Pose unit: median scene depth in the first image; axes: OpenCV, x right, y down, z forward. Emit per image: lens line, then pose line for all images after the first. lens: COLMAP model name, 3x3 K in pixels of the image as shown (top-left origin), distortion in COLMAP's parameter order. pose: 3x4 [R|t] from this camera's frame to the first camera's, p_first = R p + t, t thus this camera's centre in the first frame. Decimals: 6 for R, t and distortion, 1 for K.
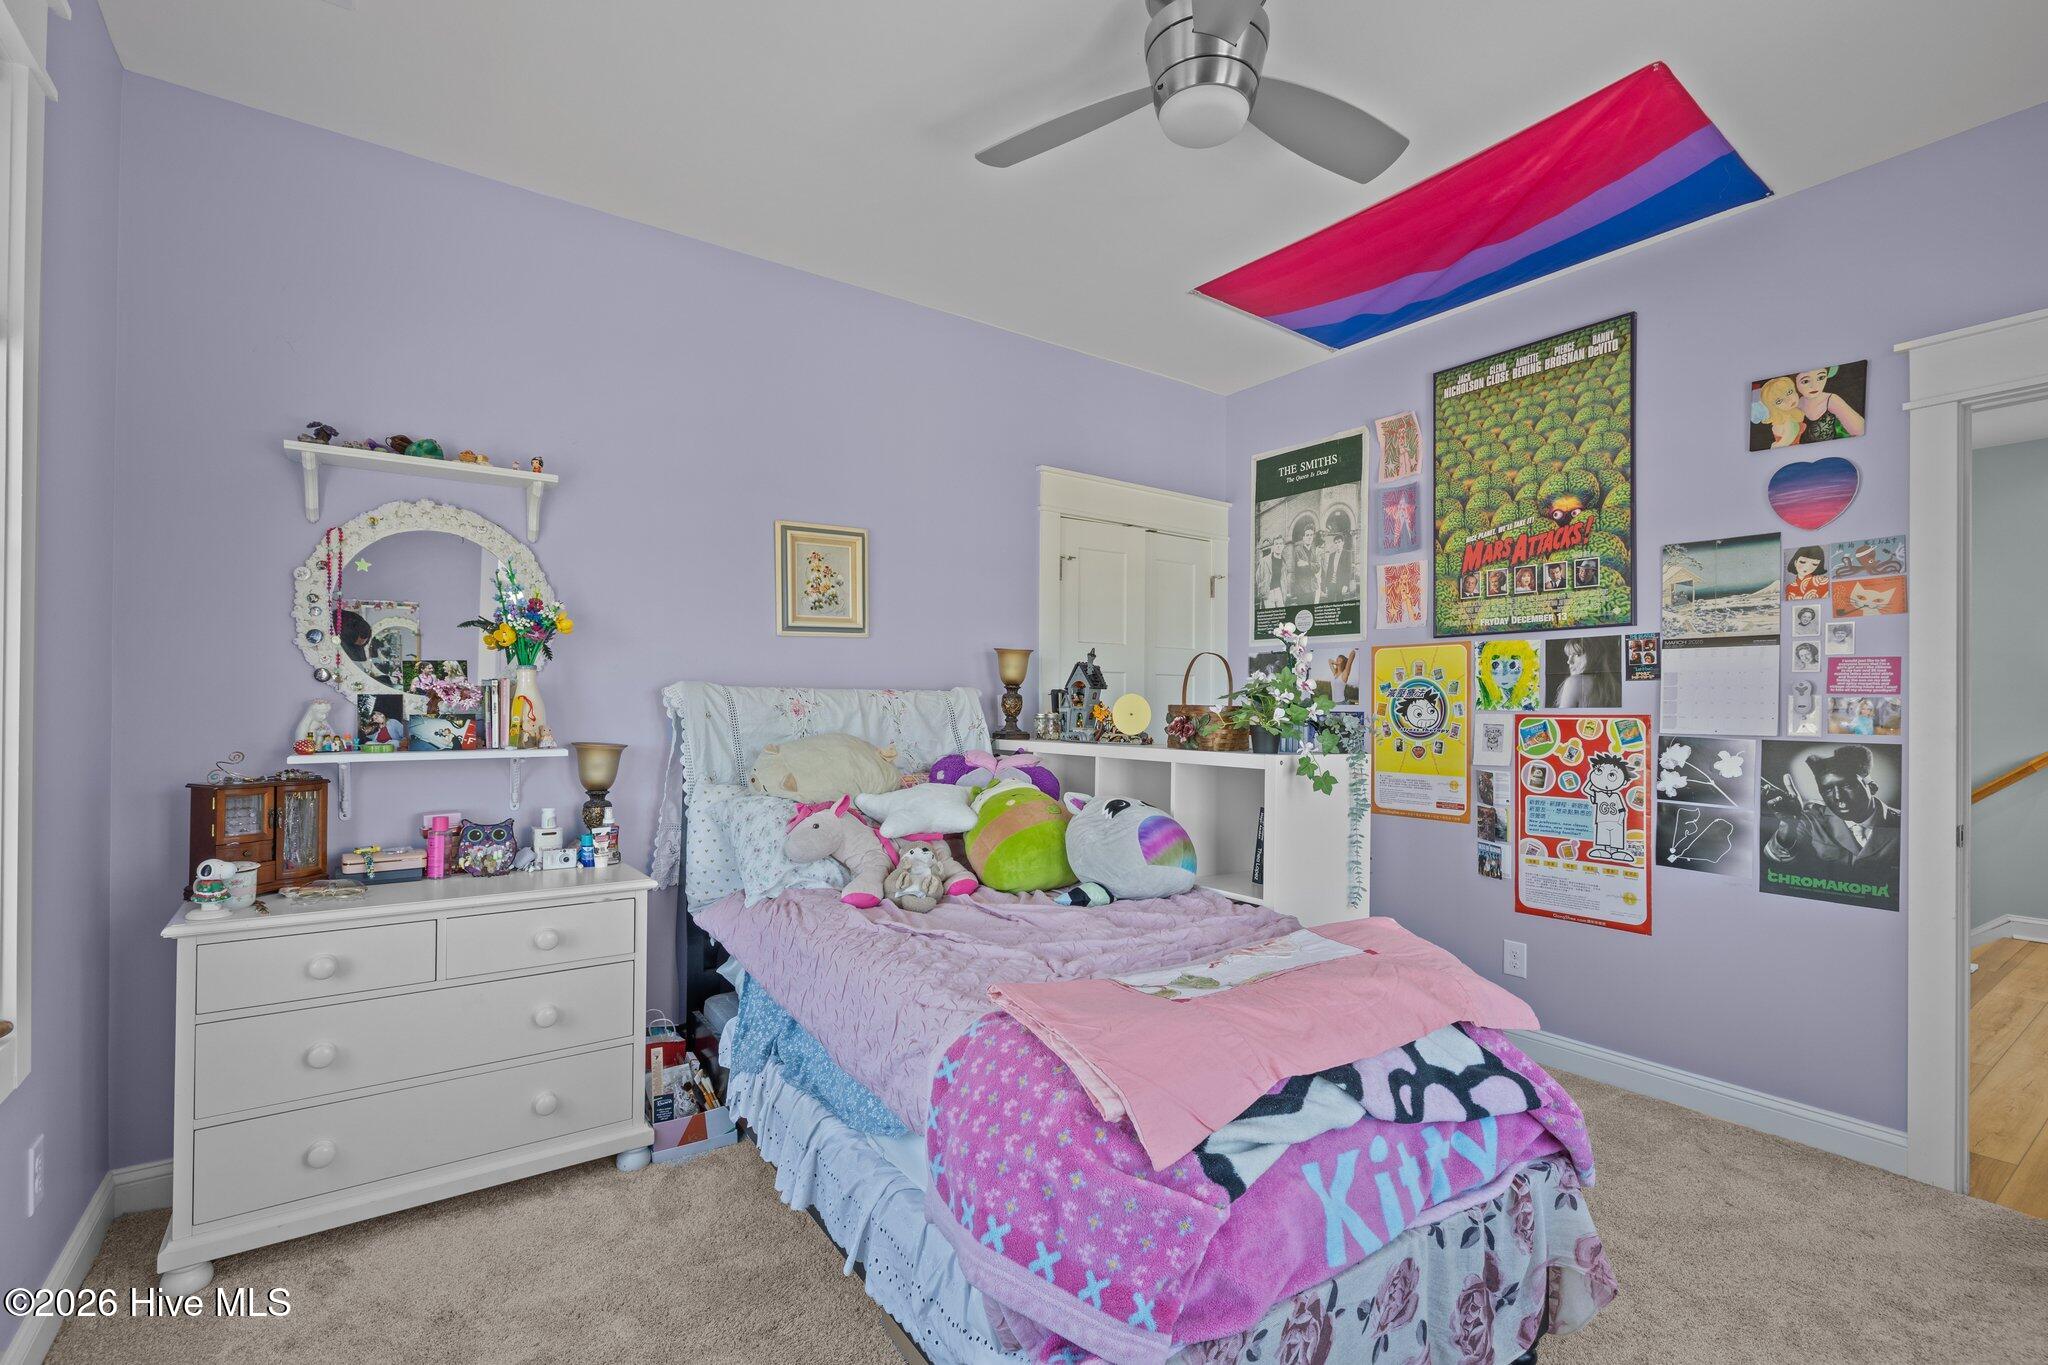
lens RADIAL K [[921.6, 0, 1024.3], [0, 921.6, 701.7], [0, 0, 1]] dist [0.000099, 0.000009]
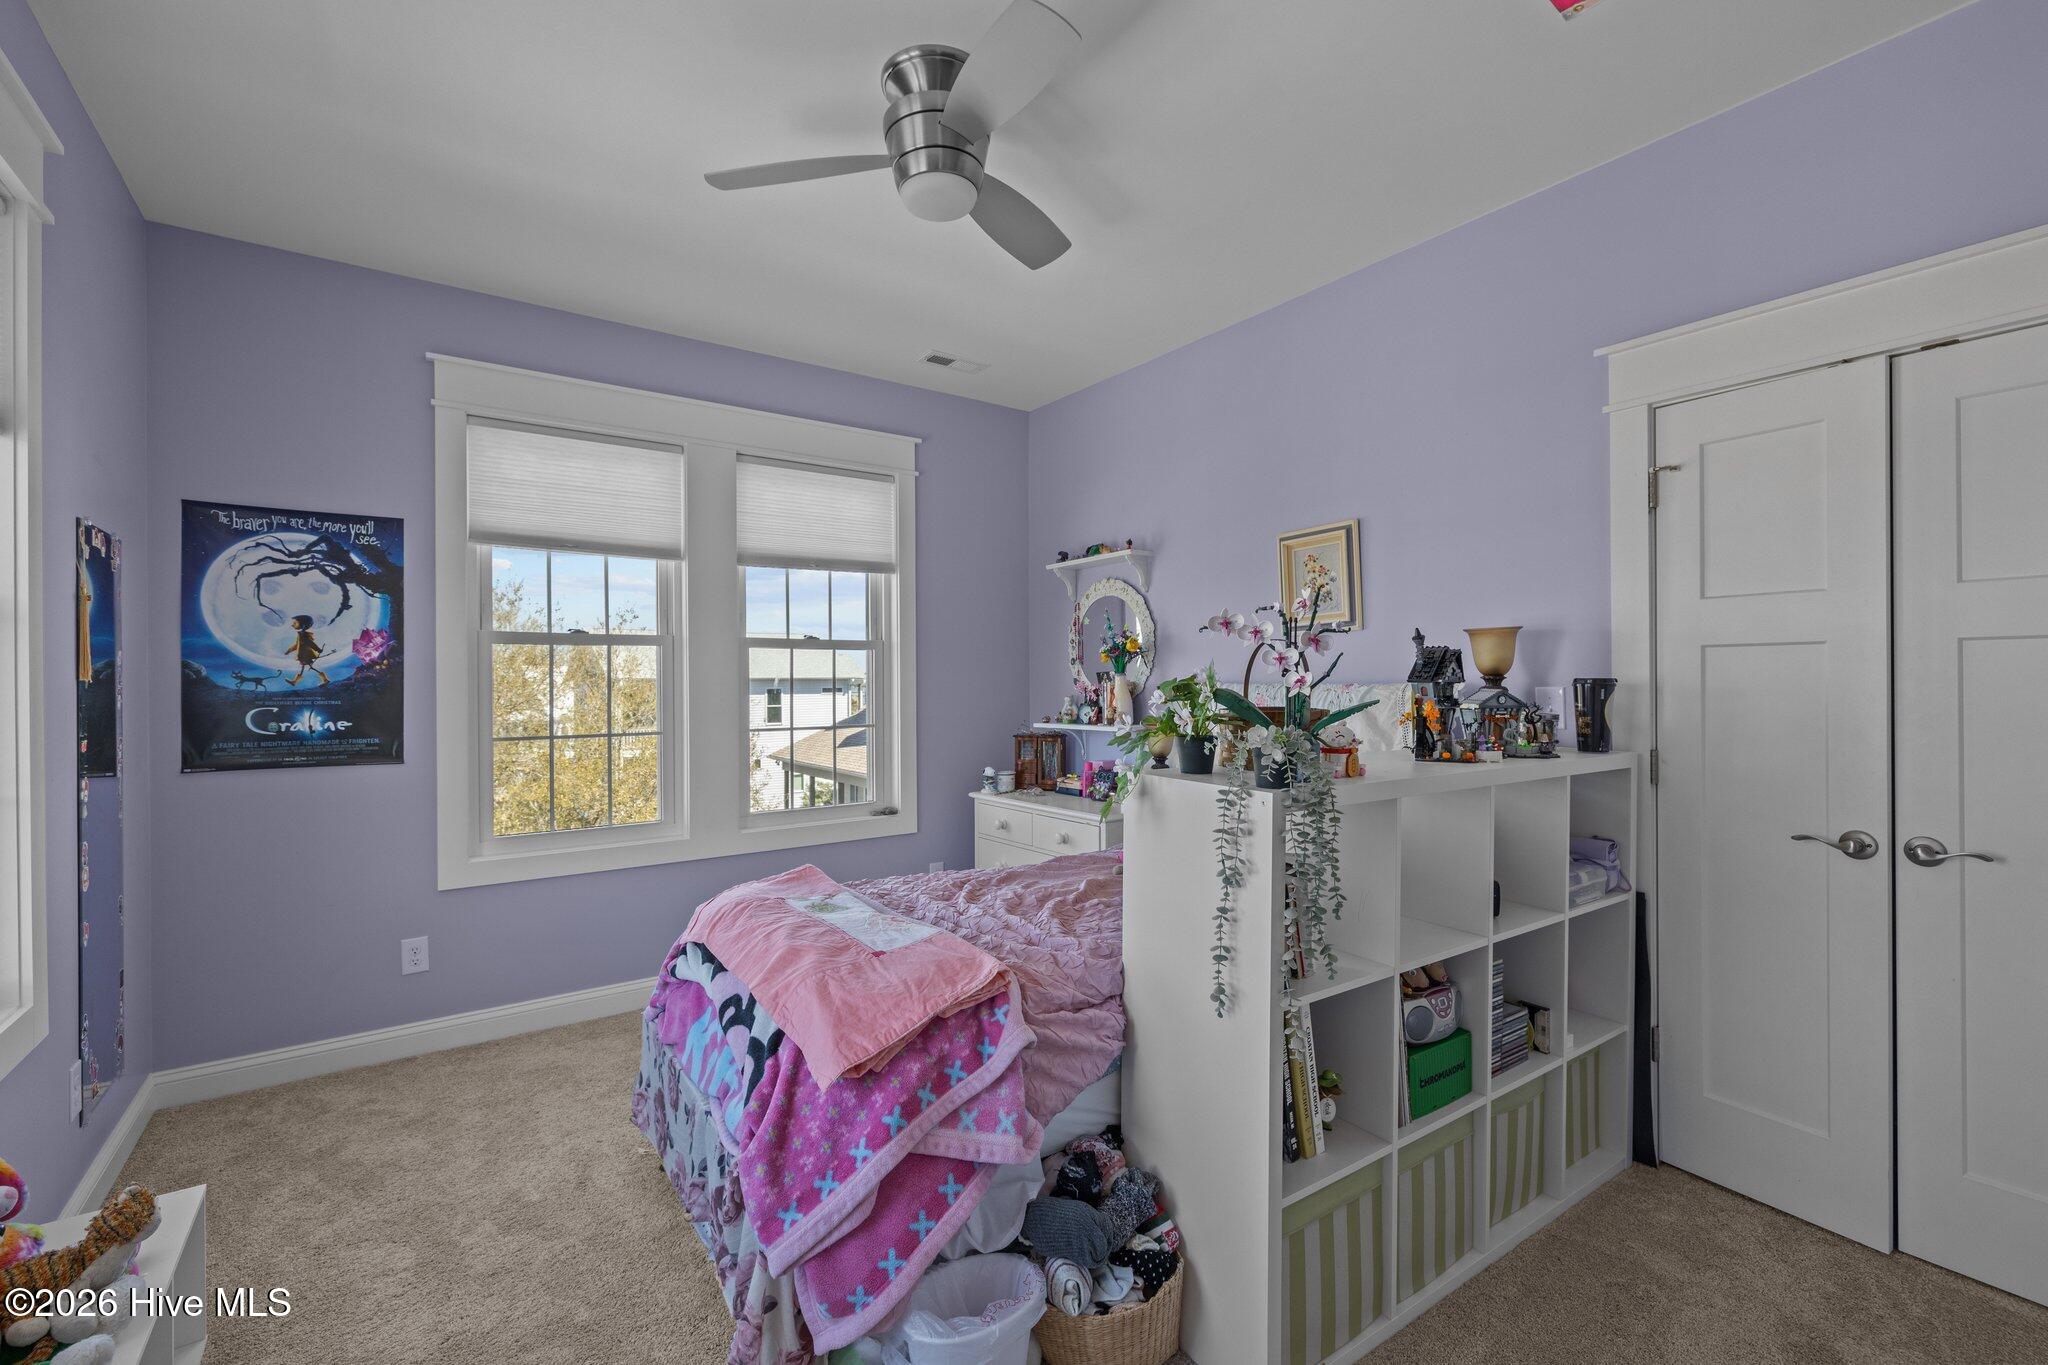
lens RADIAL K [[864.1, 0, 1015.0], [0, 864.1, 679.9], [0, 0, 1]] dist [-0.000192, -0.000211]
pose [[-0.002078, -0.010901, -0.999938, 0.986992], [0.008568, 0.999904, -0.010919, -0.014415], [0.999961, -0.008590, -0.001984, 0.860608]]
